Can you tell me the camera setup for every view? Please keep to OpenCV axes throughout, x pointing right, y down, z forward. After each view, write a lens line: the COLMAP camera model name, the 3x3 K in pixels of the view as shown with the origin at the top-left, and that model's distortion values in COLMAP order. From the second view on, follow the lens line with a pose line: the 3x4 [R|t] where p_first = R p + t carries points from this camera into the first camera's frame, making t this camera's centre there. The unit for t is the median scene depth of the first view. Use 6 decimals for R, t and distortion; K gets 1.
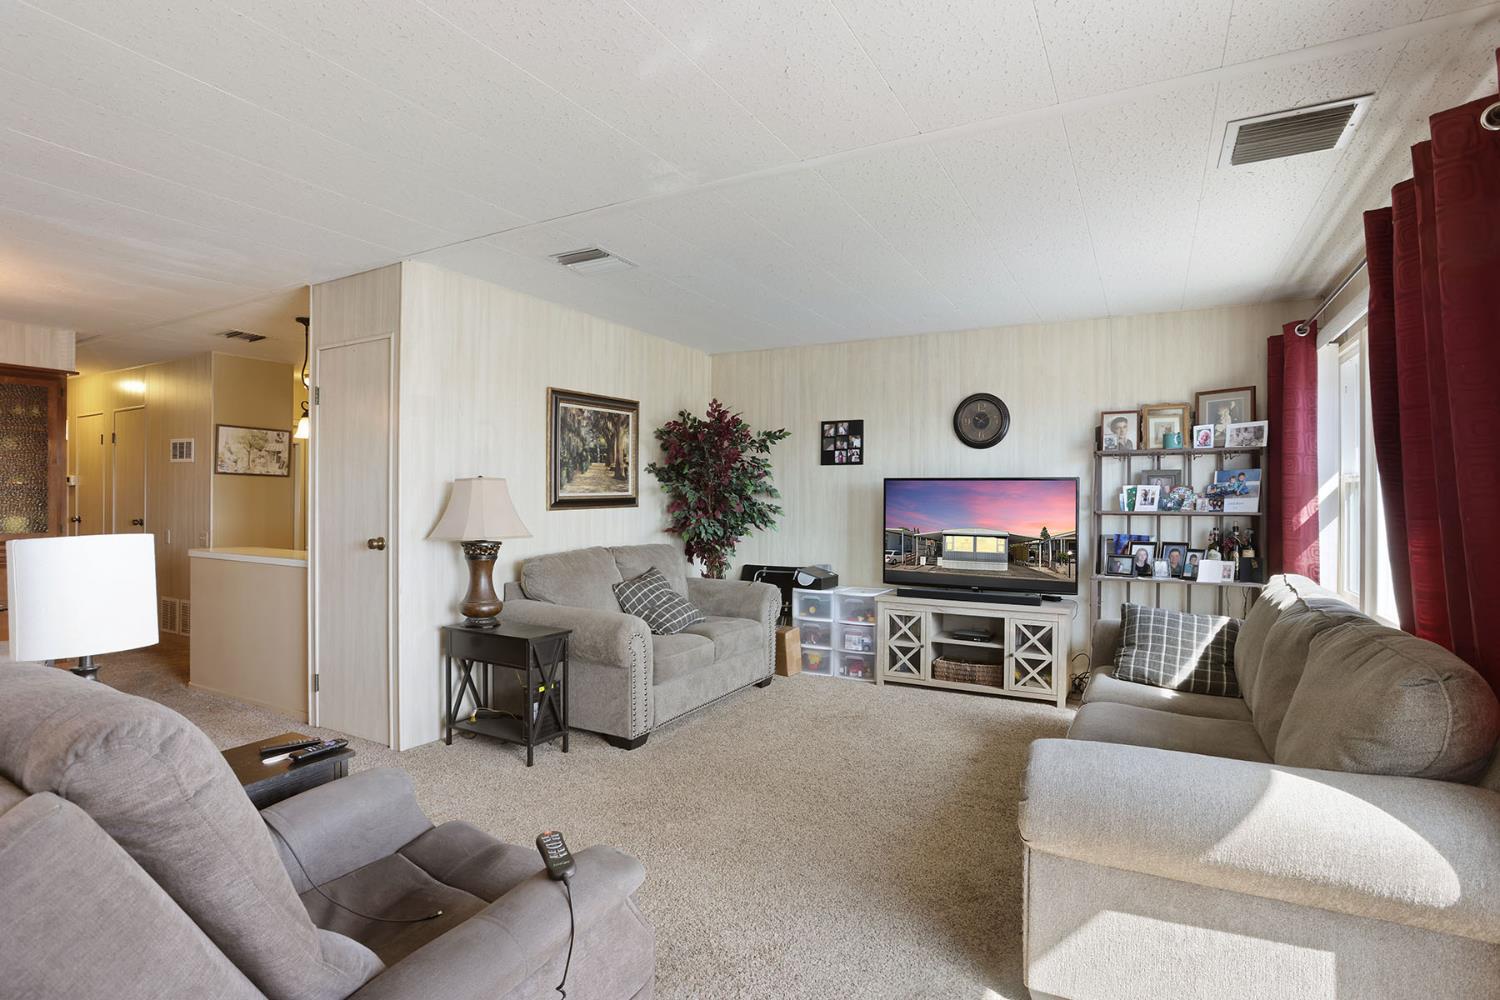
lens RADIAL K [[742.2, 0, 729.1], [0, 742.2, 497.3], [0, 0, 1]] dist [-0.053320, 0.021374]
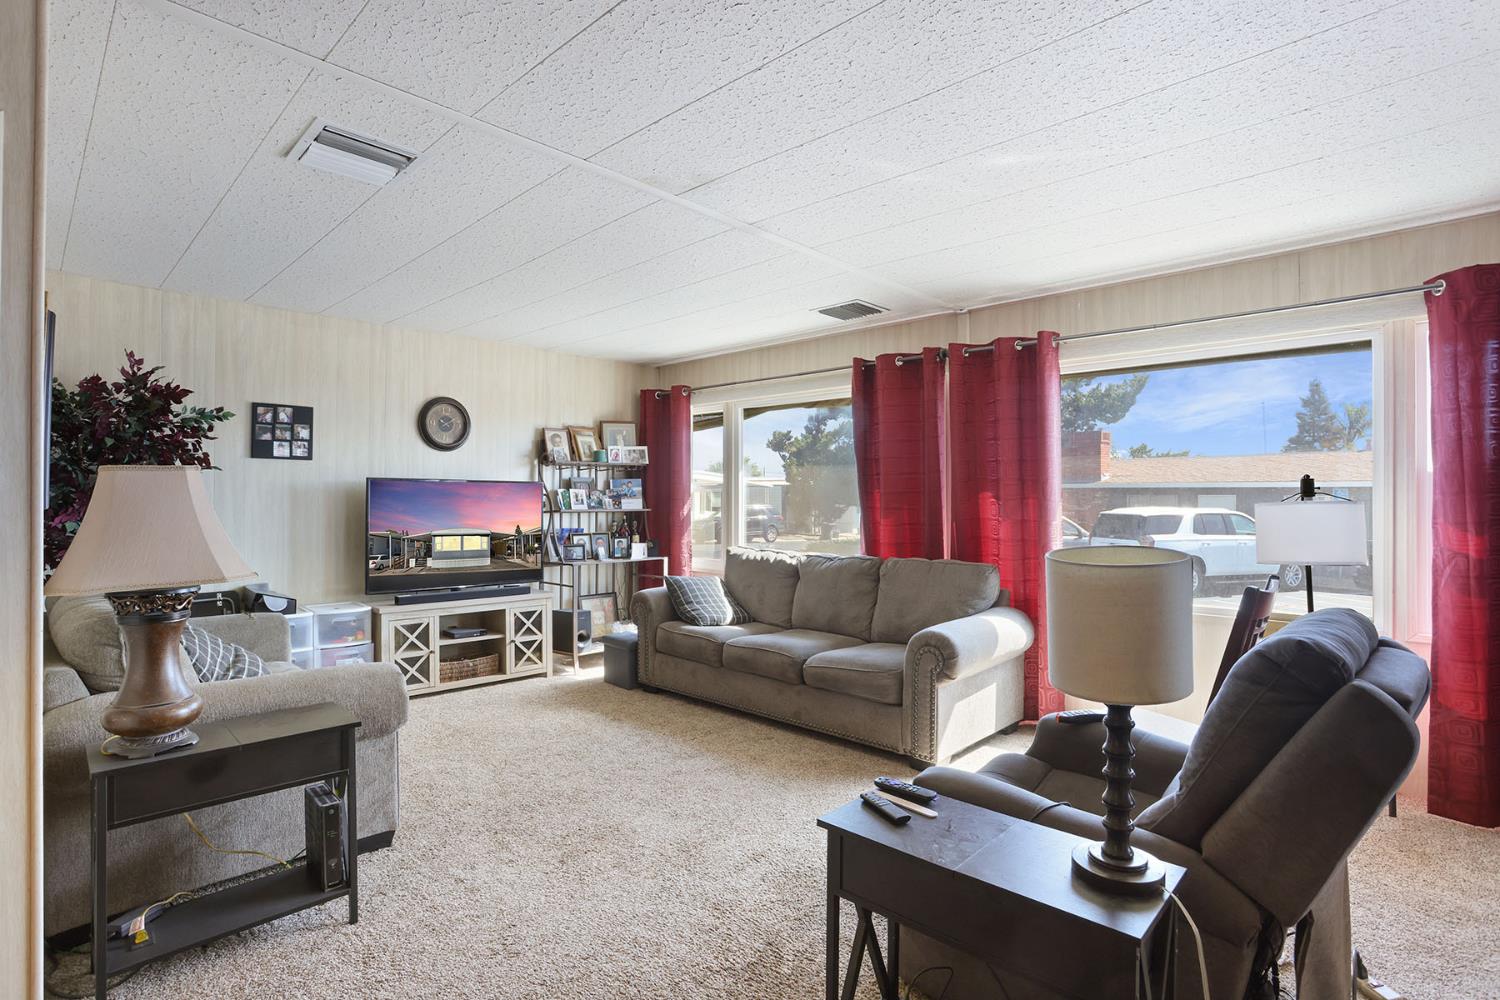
lens RADIAL K [[742.2, 0, 718.4], [0, 742.2, 490.2], [0, 0, 1]] dist [-0.053320, 0.021374]
pose [[0.269580, 0.008344, 0.962942, -0.589617], [0.000048, 0.999962, -0.008679, -0.002820], [-0.962978, 0.002386, 0.269570, 0.391419]]
